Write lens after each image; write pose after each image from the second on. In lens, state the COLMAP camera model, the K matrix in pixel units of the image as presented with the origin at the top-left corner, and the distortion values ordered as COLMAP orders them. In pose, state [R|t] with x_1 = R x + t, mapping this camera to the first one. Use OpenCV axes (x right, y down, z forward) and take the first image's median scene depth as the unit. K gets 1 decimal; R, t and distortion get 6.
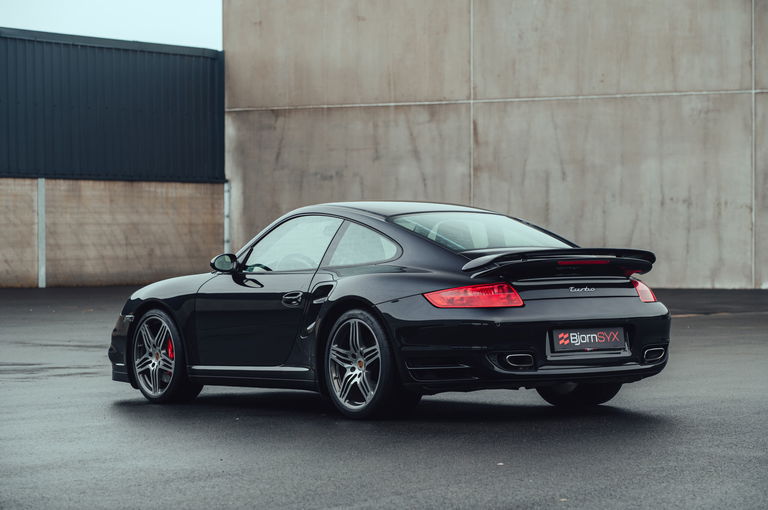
lens RADIAL K [[2506.8, 0, 384.0], [0, 2506.8, 255.0], [0, 0, 1]] dist [-0.078689, 2.331604]
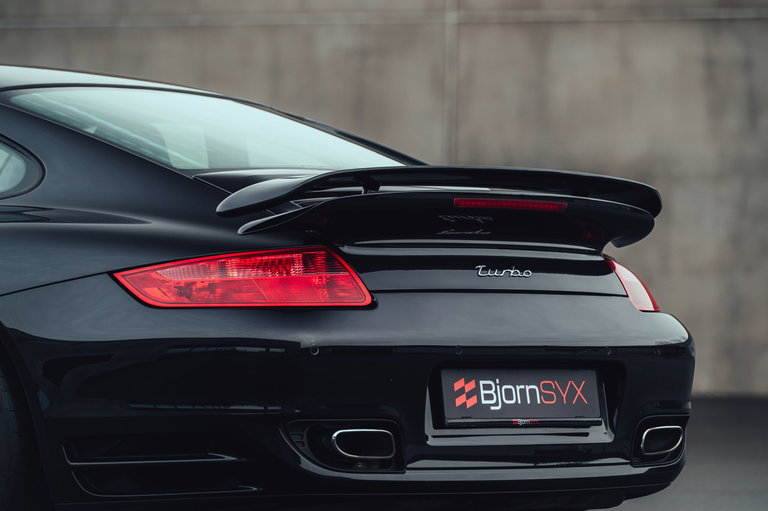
lens RADIAL K [[4234.8, 0, 384.0], [0, 4234.8, 255.5], [0, 0, 1]] dist [0.644292, 10.976731]
pose [[0.985300, 0.021543, 0.169469, -0.017750], [-0.017130, 0.999476, -0.027458, 0.009806], [-0.169972, 0.024152, 0.985153, 0.110303]]
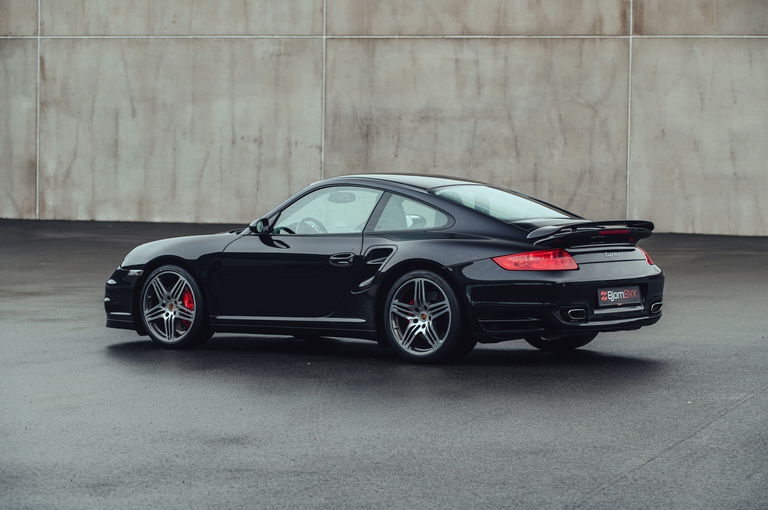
lens RADIAL K [[2603.4, 0, 384.0], [0, 2603.4, 255.0], [0, 0, 1]] dist [-0.020301, 1.548242]
pose [[0.962470, 0.004398, 0.271352, -0.118870], [-0.013142, 0.999451, 0.030417, -0.007341], [-0.271069, -0.032841, 0.961999, -0.054856]]
